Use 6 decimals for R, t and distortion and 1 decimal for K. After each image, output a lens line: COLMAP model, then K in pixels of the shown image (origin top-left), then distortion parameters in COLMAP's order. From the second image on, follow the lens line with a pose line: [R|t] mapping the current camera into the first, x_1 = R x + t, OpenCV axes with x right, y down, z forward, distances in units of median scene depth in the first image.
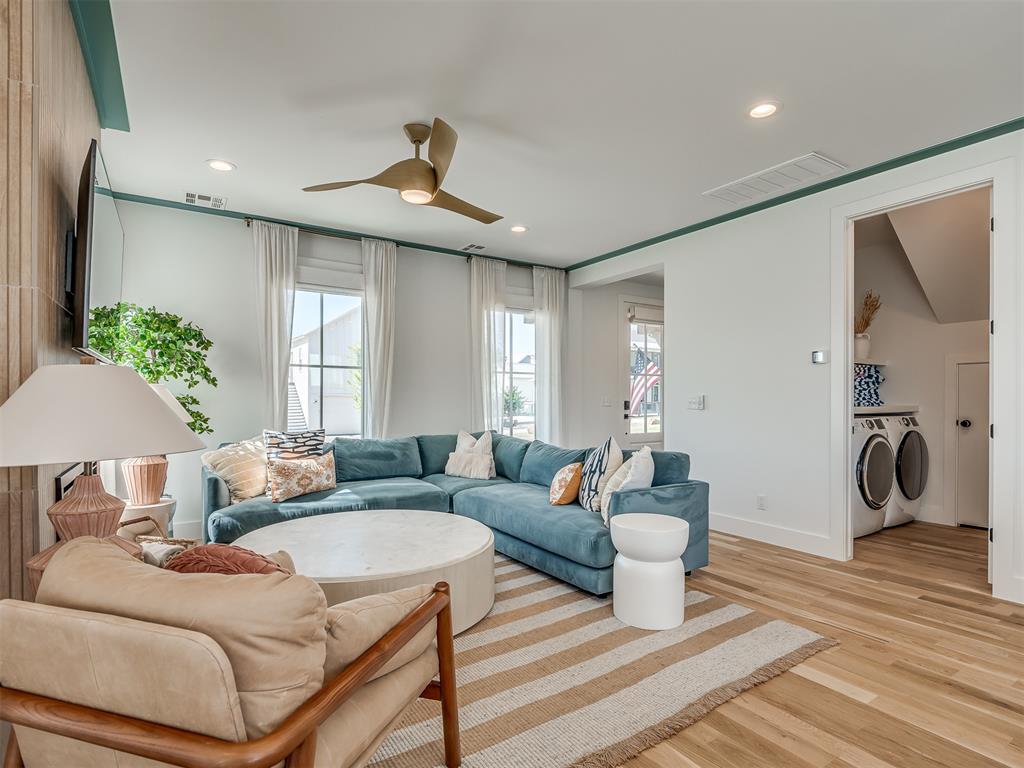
lens RADIAL K [[514.8, 0, 511.6], [0, 514.8, 395.3], [0, 0, 1]] dist [0.002244, 0.000190]
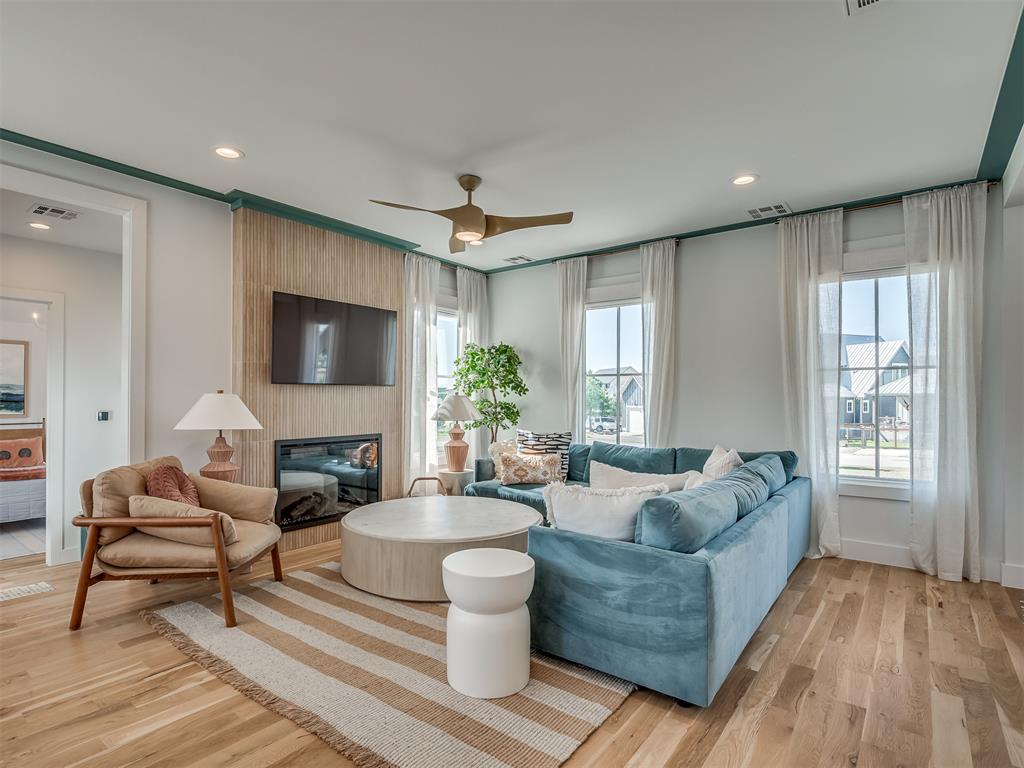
lens RADIAL K [[538.4, 0, 512.0], [0, 538.4, 384.0], [0, 0, 1]] dist [-0.001184, -0.001364]
pose [[0.334232, -0.025904, -0.942135, 0.648305], [-0.001249, 0.999609, -0.027928, -0.006429], [0.942490, 0.010512, 0.334069, 0.442363]]
